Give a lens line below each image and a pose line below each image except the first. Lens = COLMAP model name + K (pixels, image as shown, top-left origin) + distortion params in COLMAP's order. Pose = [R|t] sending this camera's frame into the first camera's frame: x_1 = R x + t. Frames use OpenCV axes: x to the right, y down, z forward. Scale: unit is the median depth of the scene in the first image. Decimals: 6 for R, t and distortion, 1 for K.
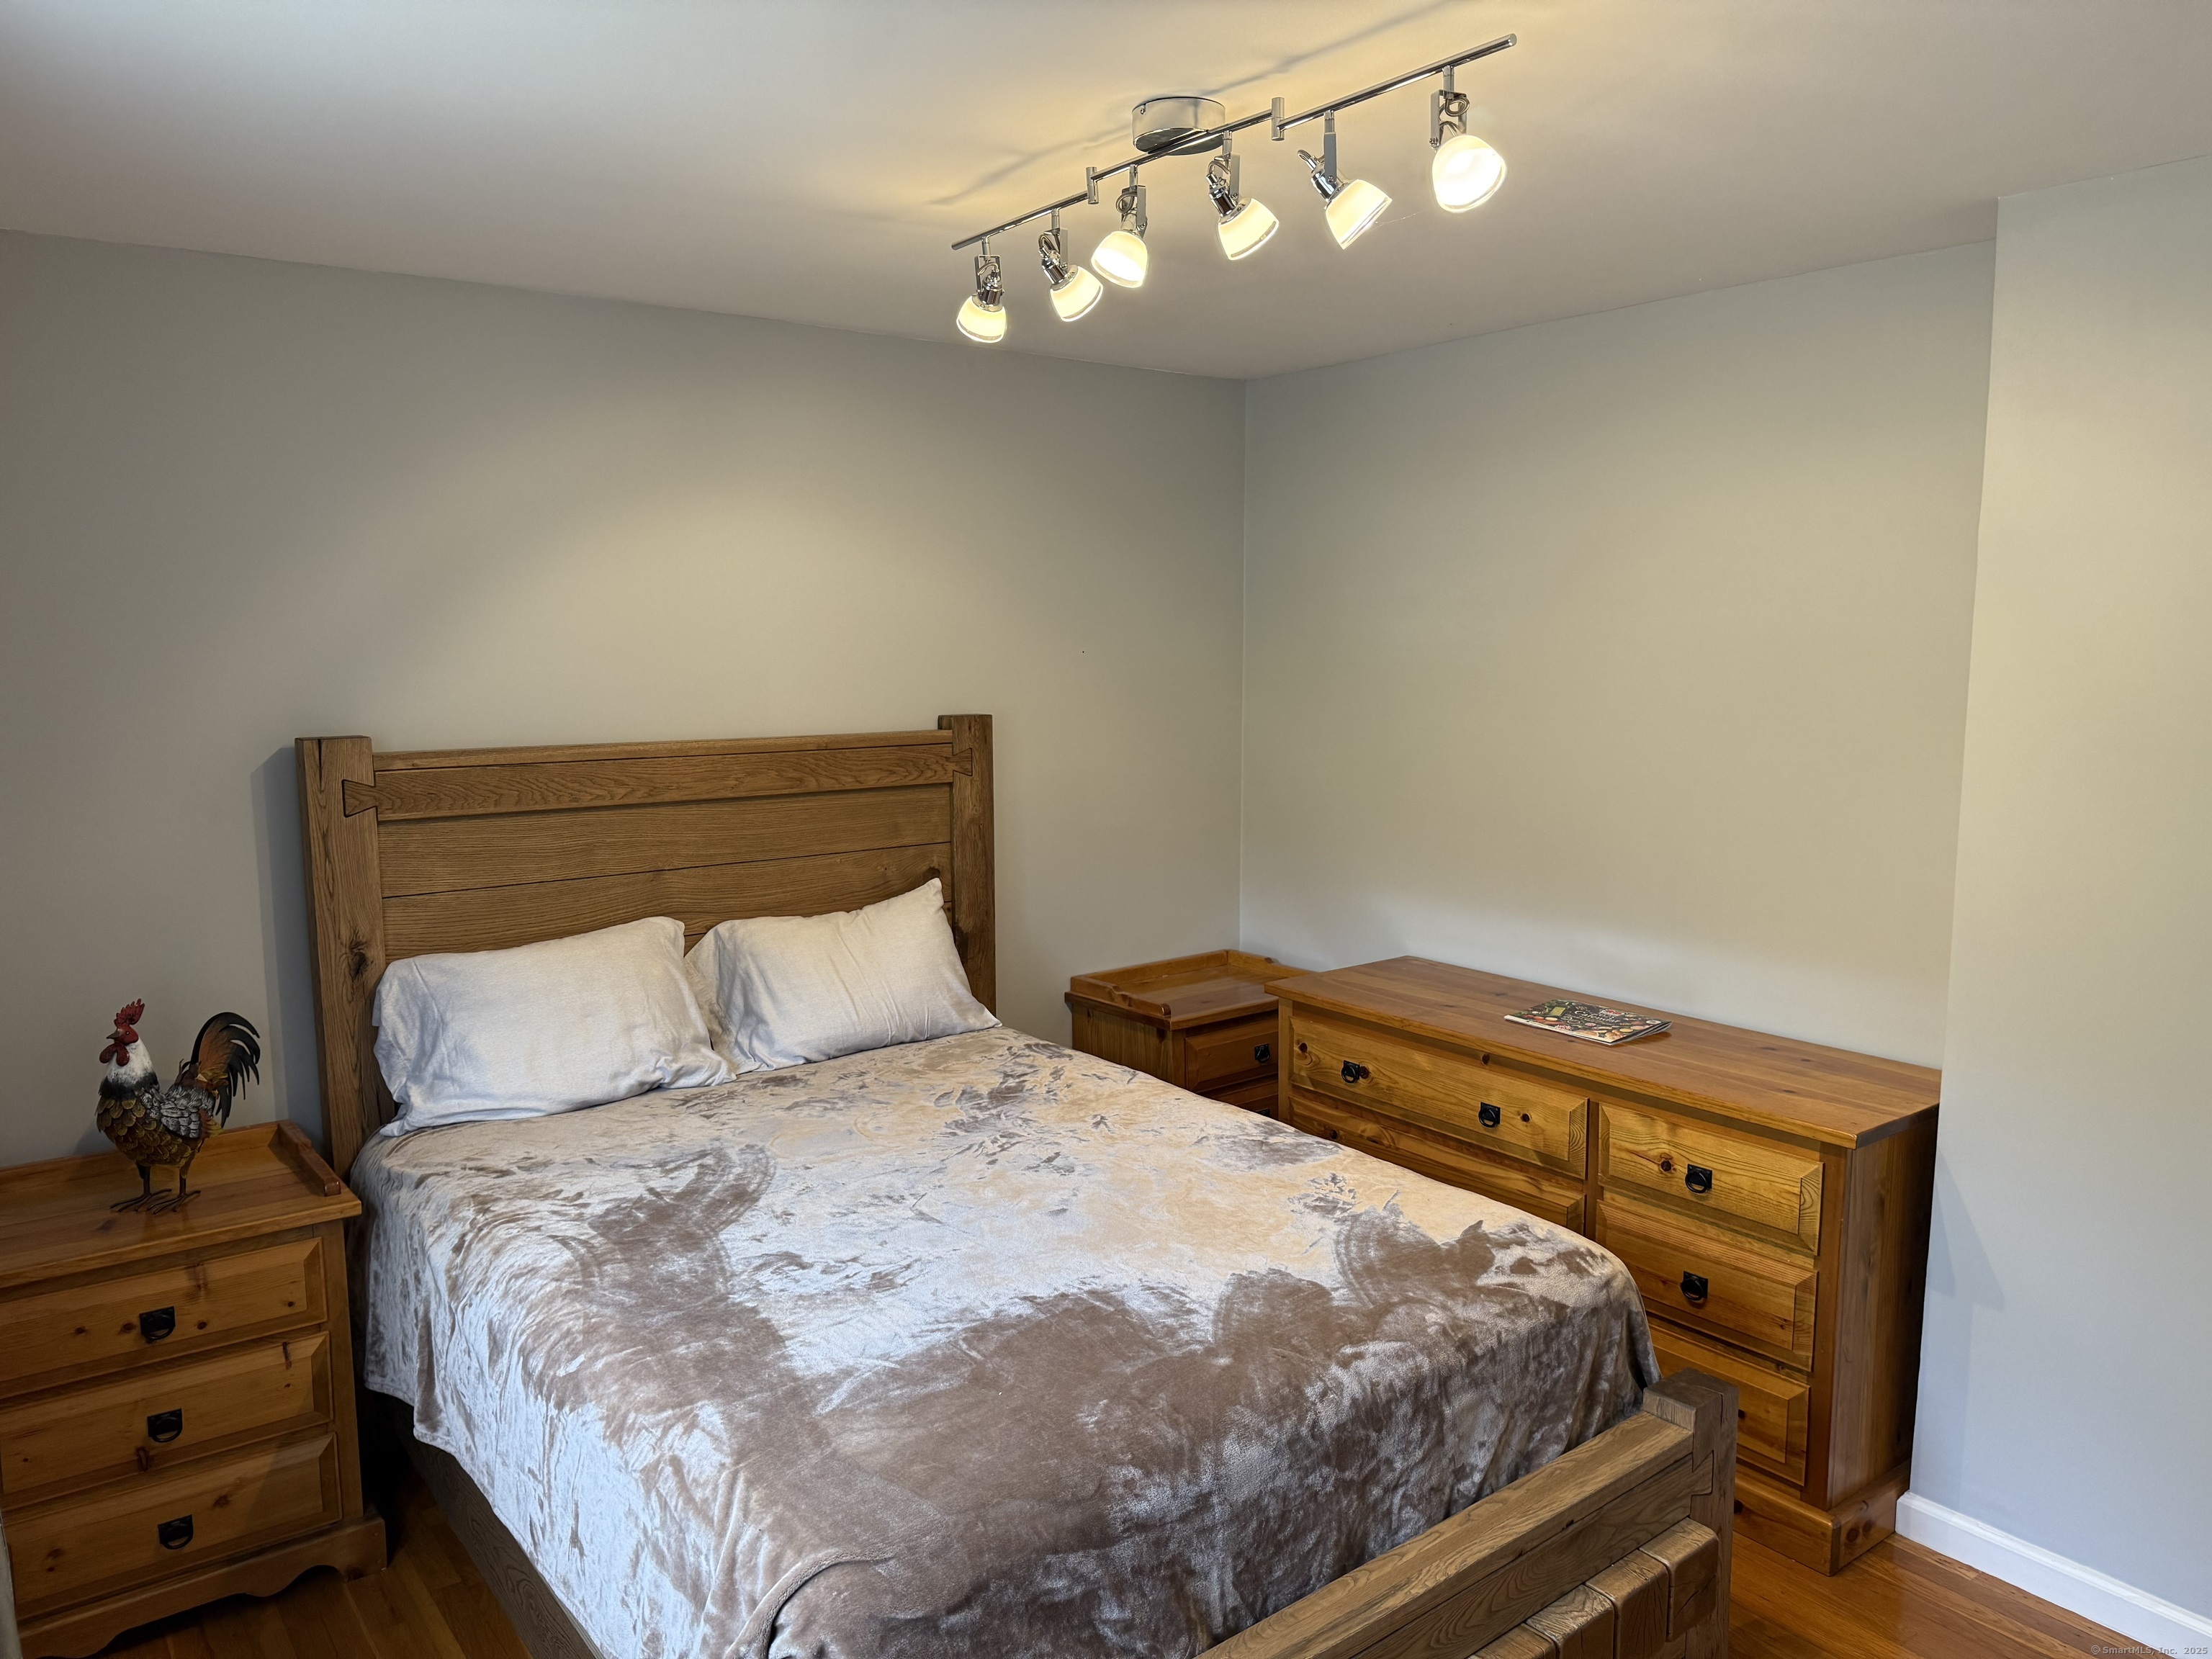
lens RADIAL K [[1545.2, 0, 1121.7], [0, 1545.2, 842.4], [0, 0, 1]] dist [0.117070, -0.184461]
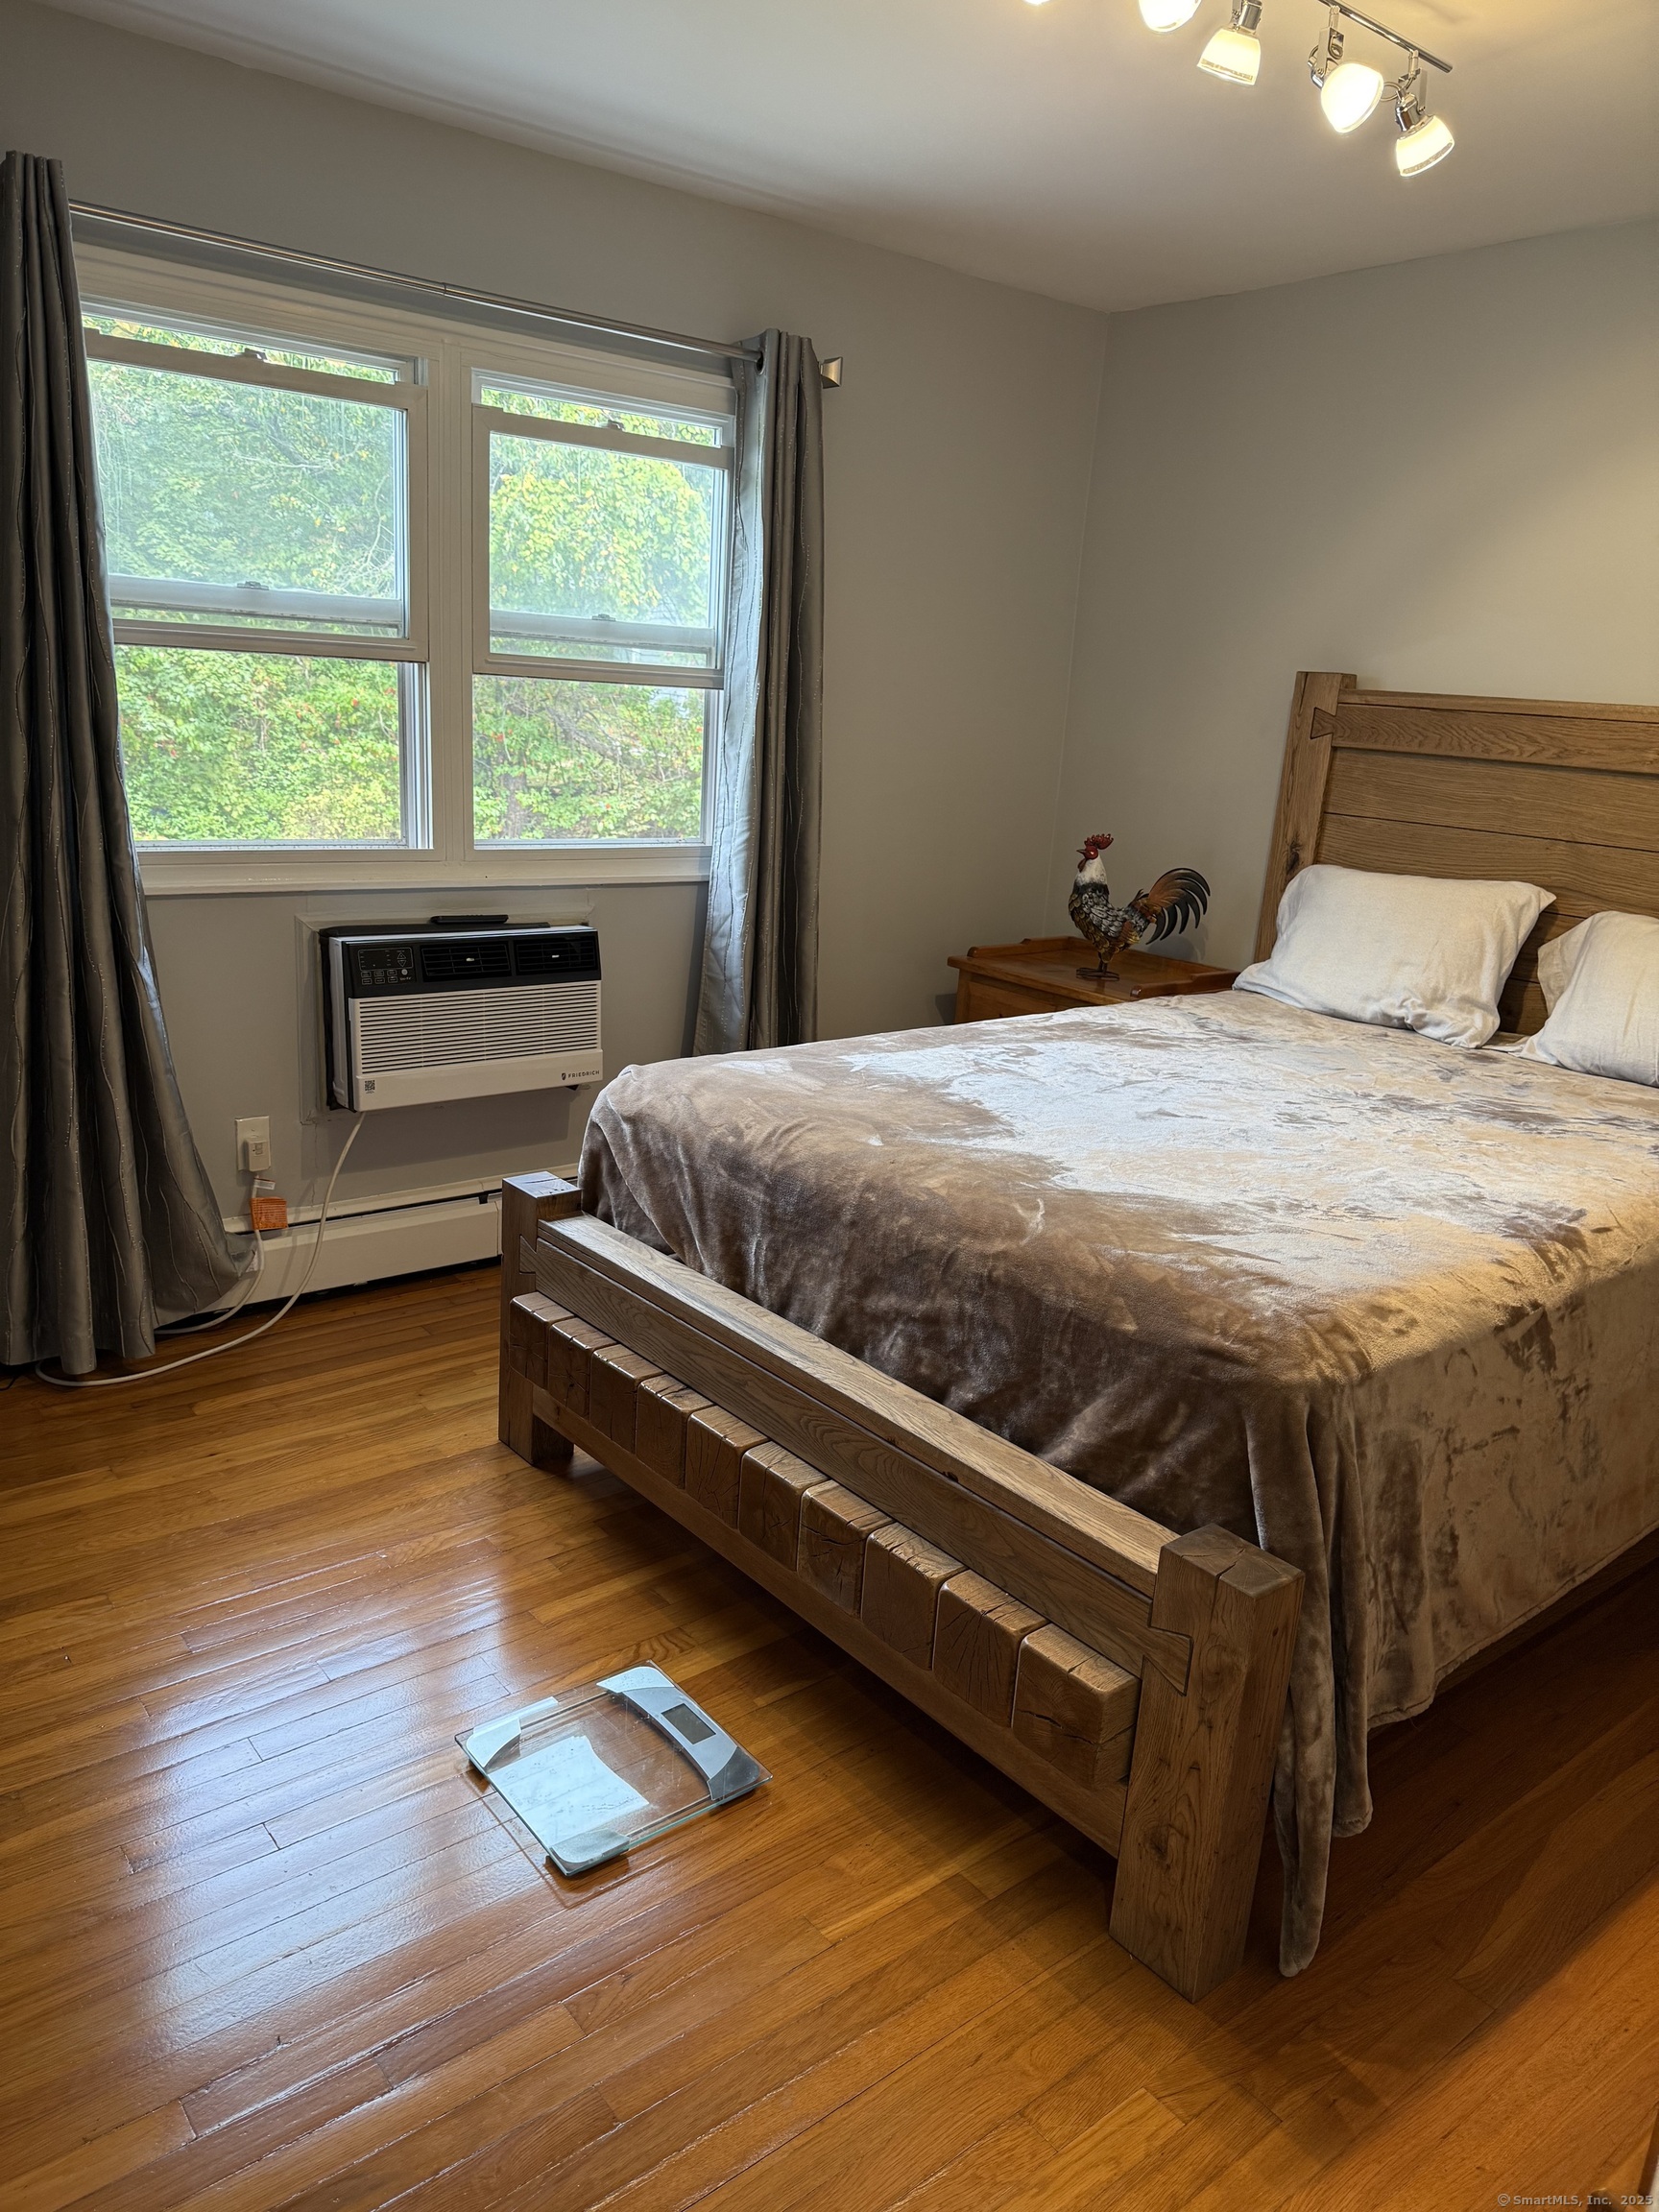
lens RADIAL K [[1552.1, 0, 829.5], [0, 1552.1, 1106.0], [0, 0, 1]] dist [0.185615, -0.339391]
pose [[0.017535, 0.262188, -0.964857, 0.740039], [-0.199652, 0.946489, 0.253569, 0.015880], [0.979710, 0.188190, 0.068943, 0.565801]]
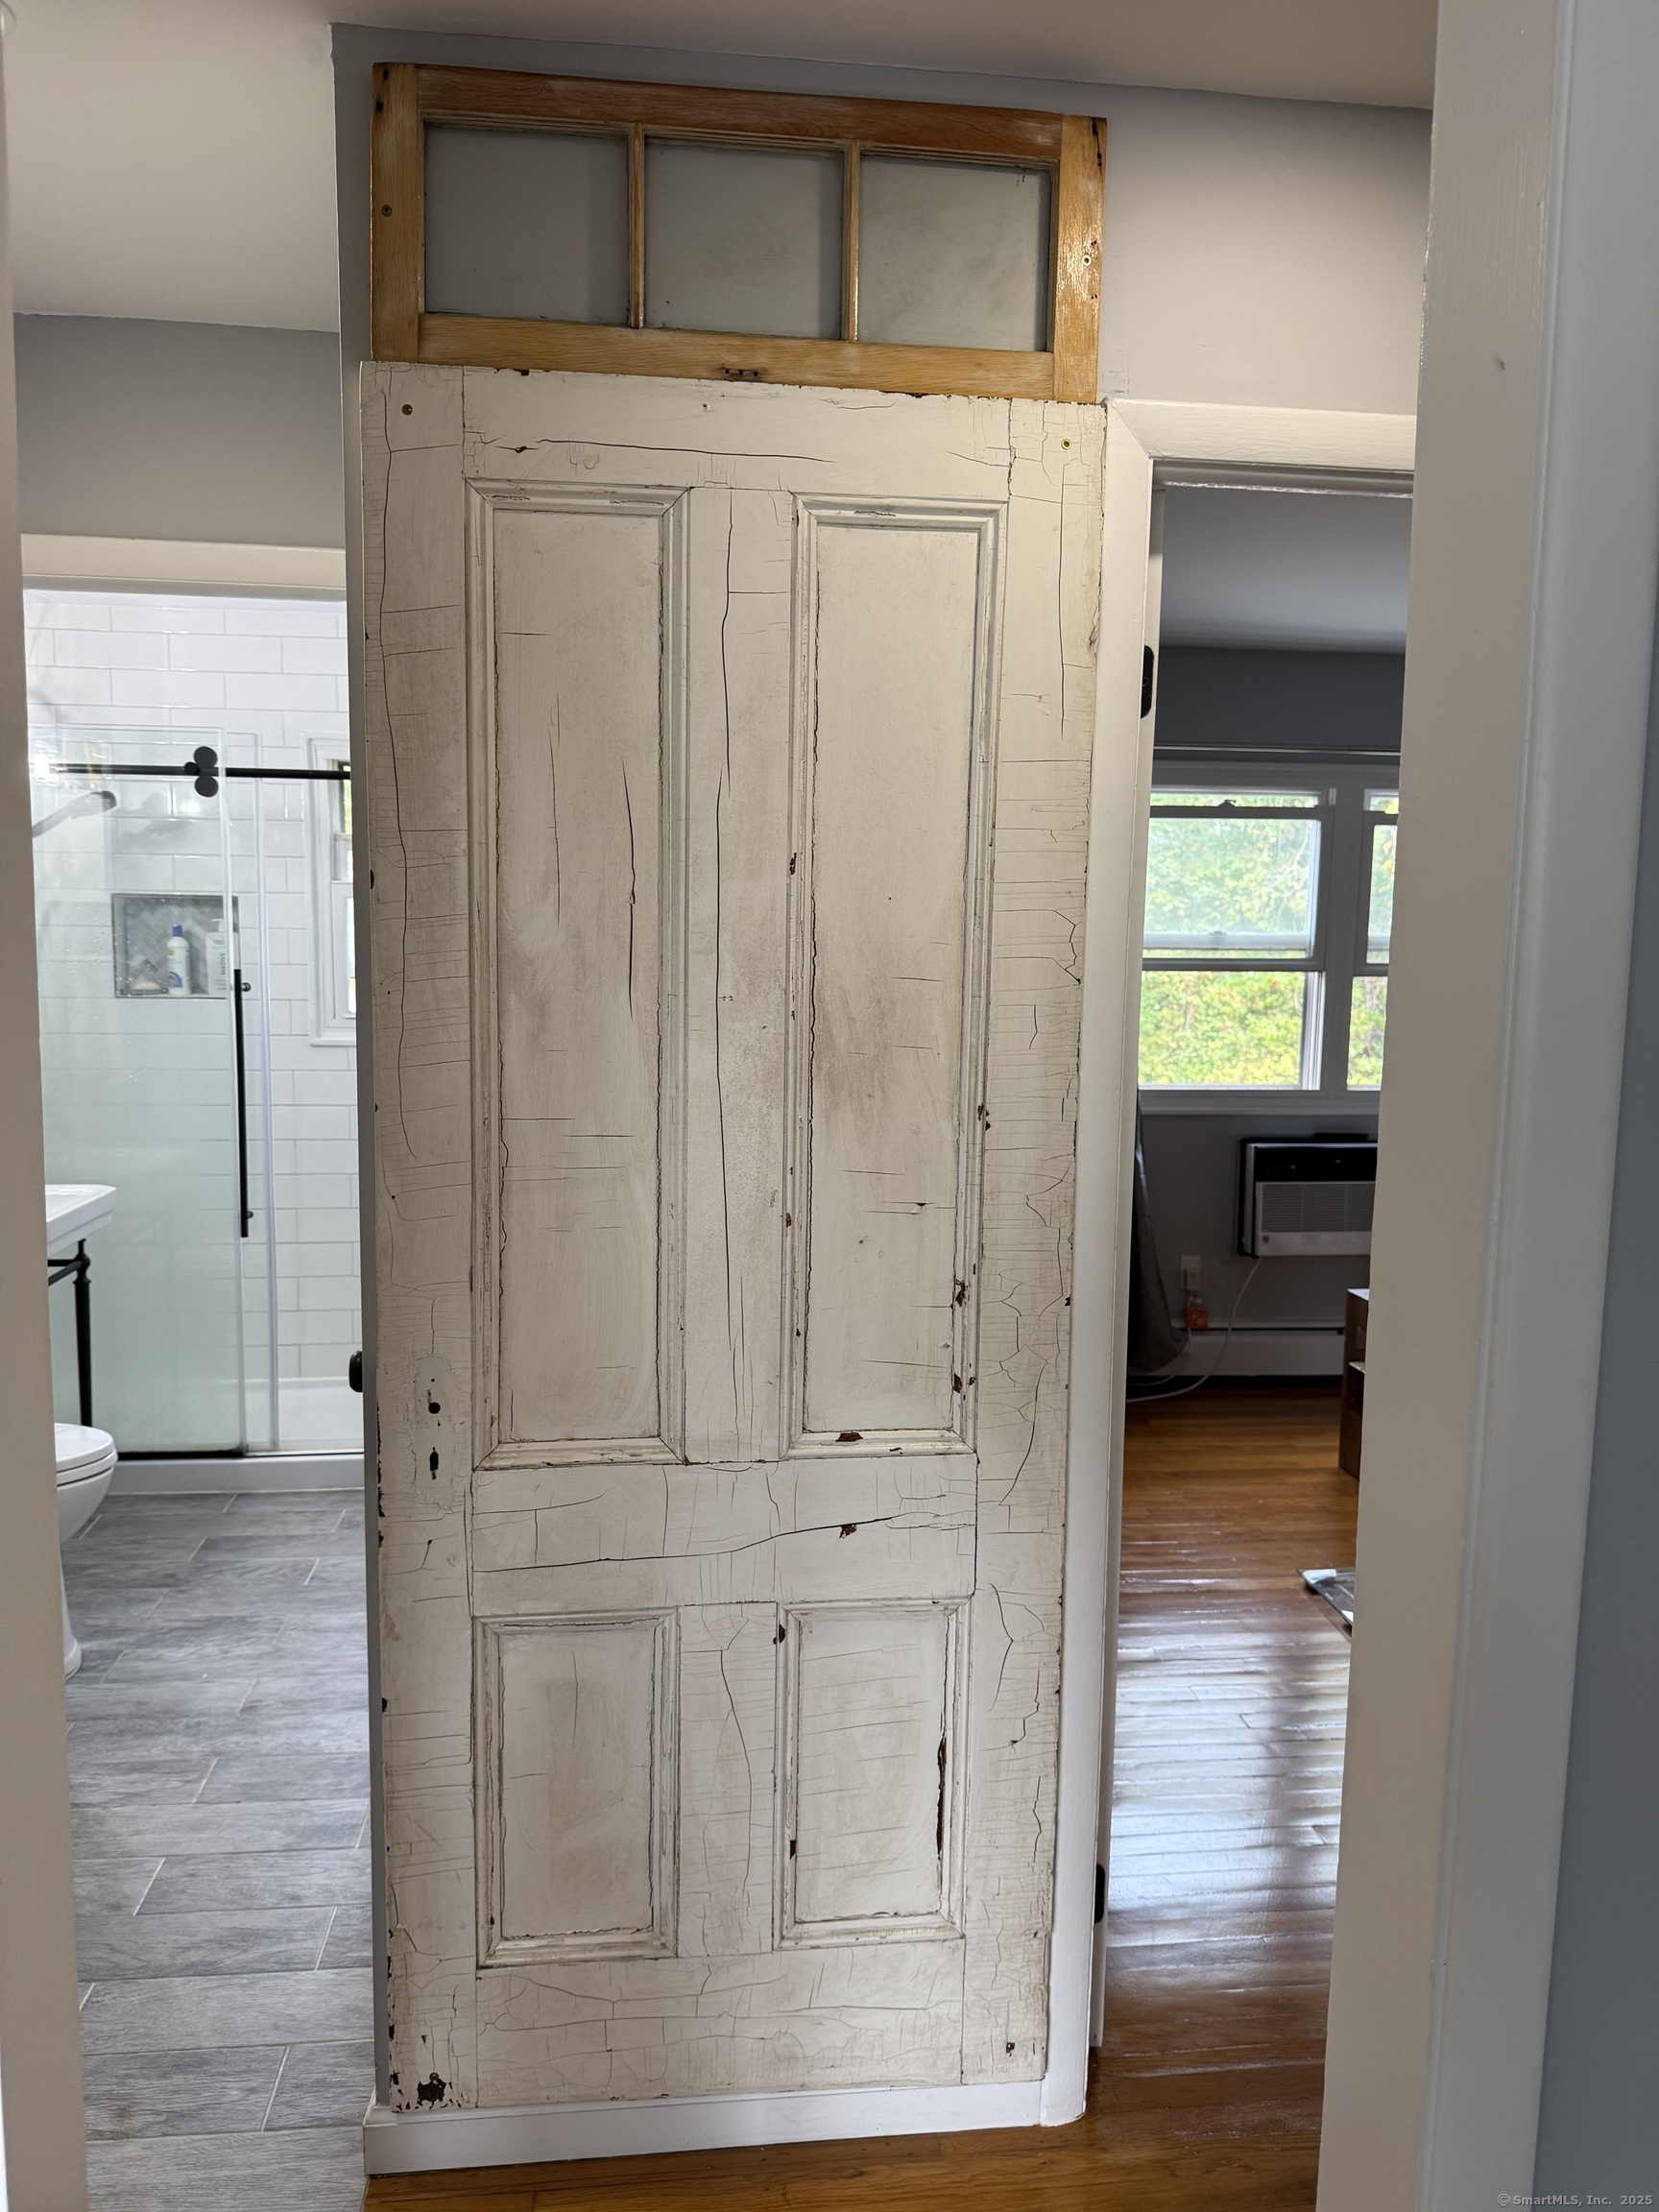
lens RADIAL K [[1552.1, 0, 829.5], [0, 1552.1, 1106.0], [0, 0, 1]] dist [0.185615, -0.339391]
pose [[-0.512368, 0.088764, -0.854166, 1.301454], [-0.137639, 0.973297, 0.183706, -0.035748], [0.847664, 0.211692, -0.486469, 0.708447]]
